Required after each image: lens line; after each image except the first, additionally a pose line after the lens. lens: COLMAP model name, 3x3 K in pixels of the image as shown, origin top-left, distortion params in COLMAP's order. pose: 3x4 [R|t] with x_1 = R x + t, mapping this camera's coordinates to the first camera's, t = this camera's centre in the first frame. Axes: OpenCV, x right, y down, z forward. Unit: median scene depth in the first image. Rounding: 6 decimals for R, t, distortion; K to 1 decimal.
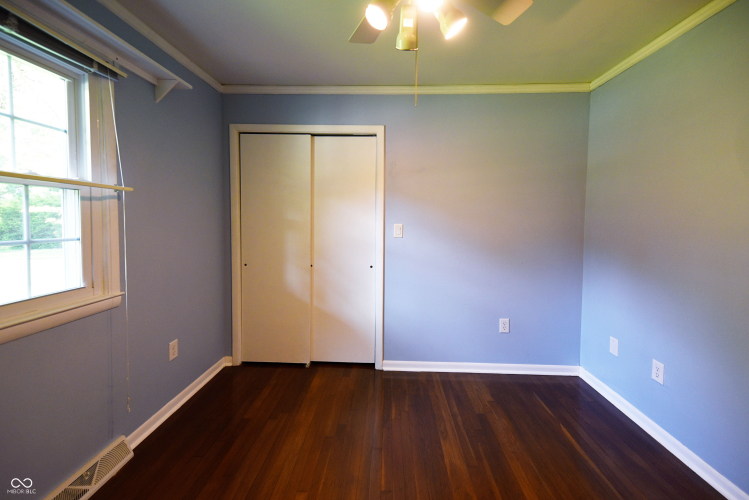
lens RADIAL K [[315.1, 0, 374.1], [0, 315.1, 229.6], [0, 0, 1]] dist [0.019748, -0.000206]
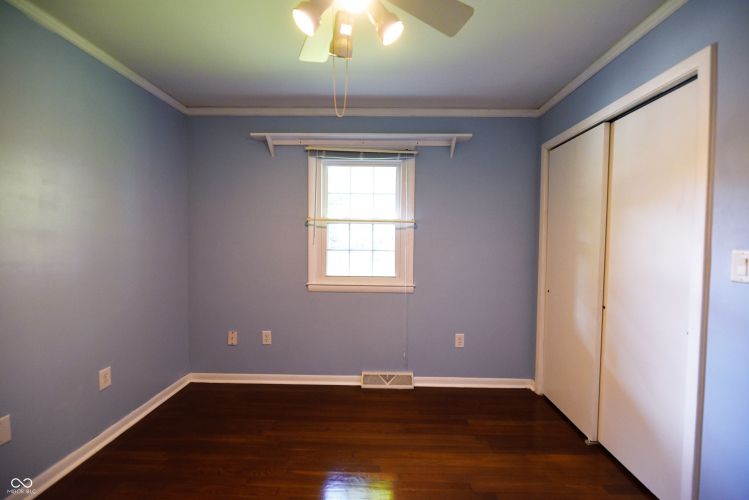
lens RADIAL K [[315.1, 0, 386.0], [0, 315.1, 246.9], [0, 0, 1]] dist [0.019748, -0.000206]
pose [[0.026081, 0.011293, -0.999596, 0.633600], [-0.043385, 0.999007, 0.010155, -0.006660], [0.998718, 0.043103, 0.026545, 0.623404]]
